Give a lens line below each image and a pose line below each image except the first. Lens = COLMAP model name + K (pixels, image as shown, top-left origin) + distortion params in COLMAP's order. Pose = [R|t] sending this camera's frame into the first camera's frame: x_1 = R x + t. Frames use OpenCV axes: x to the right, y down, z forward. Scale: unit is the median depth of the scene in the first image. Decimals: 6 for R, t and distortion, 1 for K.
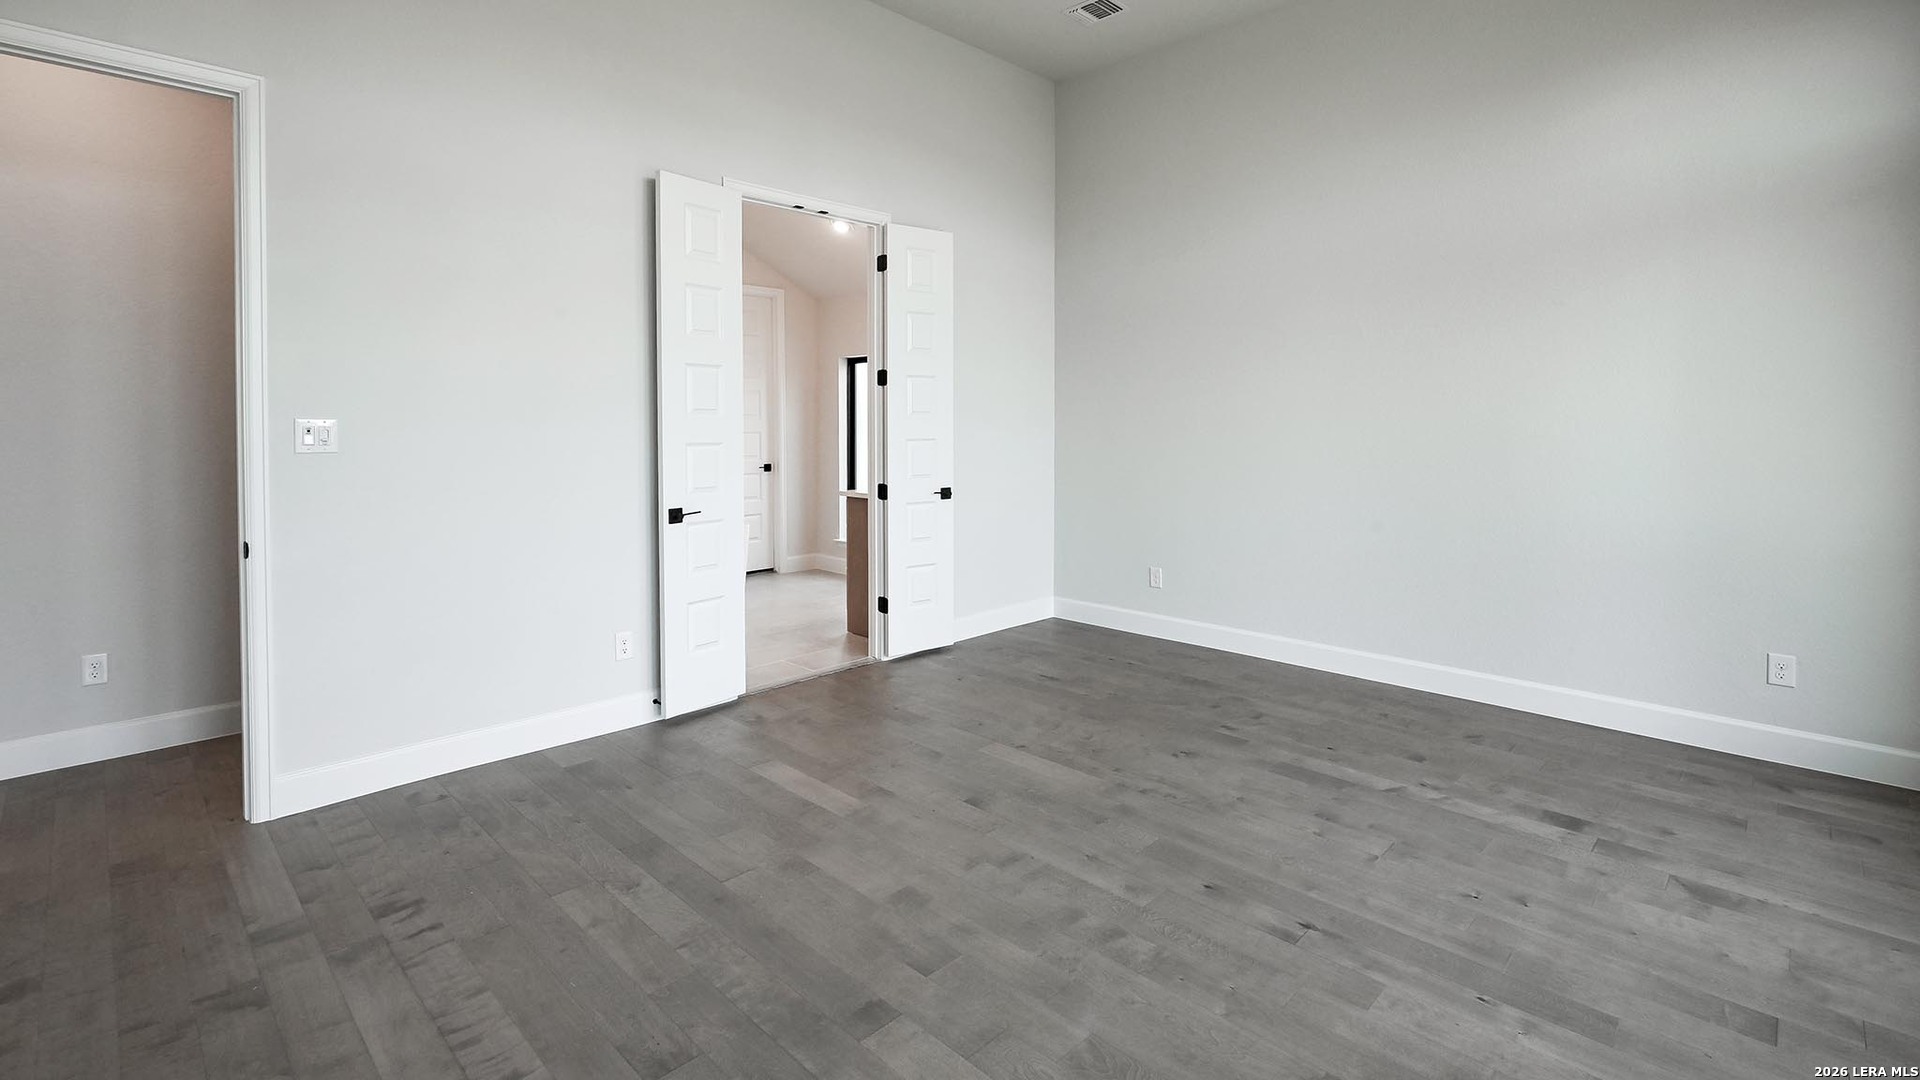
lens RADIAL K [[869.8, 0, 951.2], [0, 869.8, 544.8], [0, 0, 1]] dist [-0.005466, -0.000959]
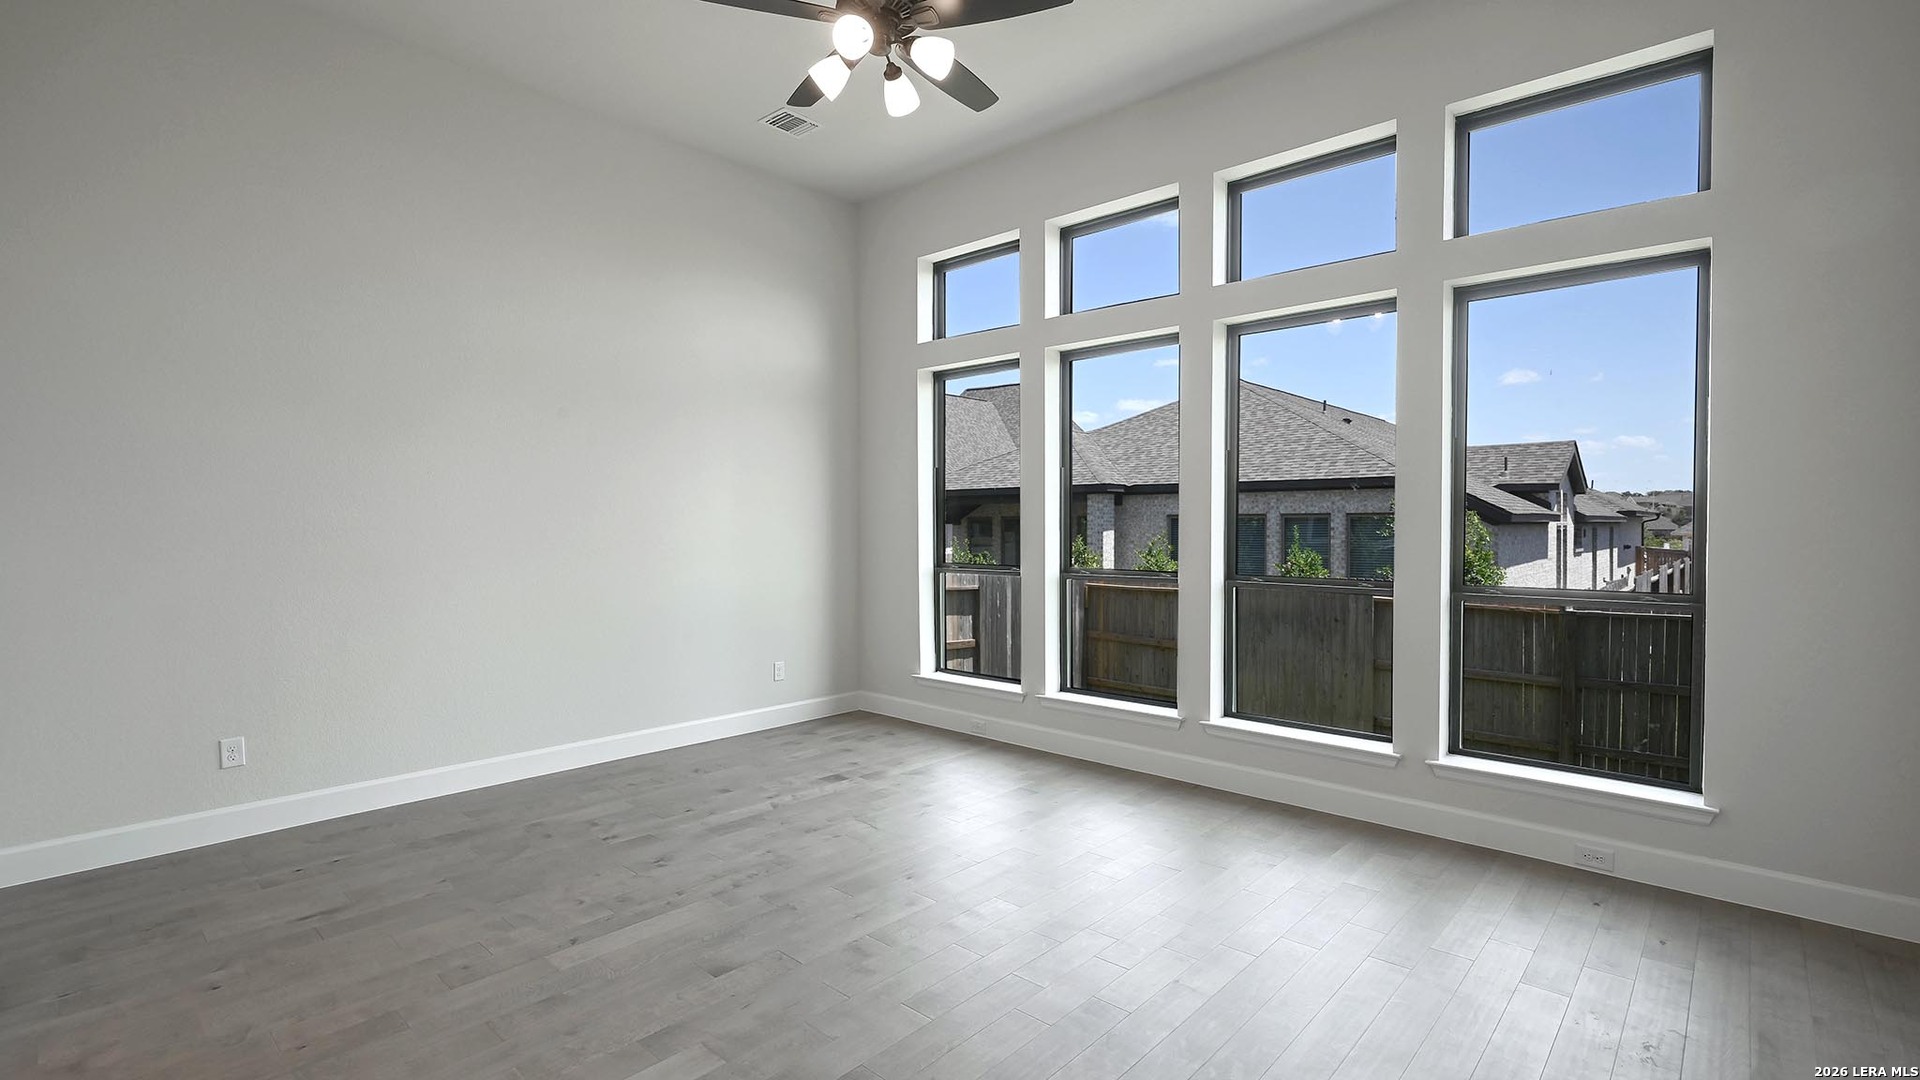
lens RADIAL K [[869.8, 0, 951.3], [0, 869.8, 539.4], [0, 0, 1]] dist [-0.005466, -0.000959]
pose [[-0.038132, -0.022368, 0.999022, -0.828894], [0.140769, 0.989660, 0.027531, -0.120676], [-0.989308, 0.141681, -0.034589, 0.731935]]
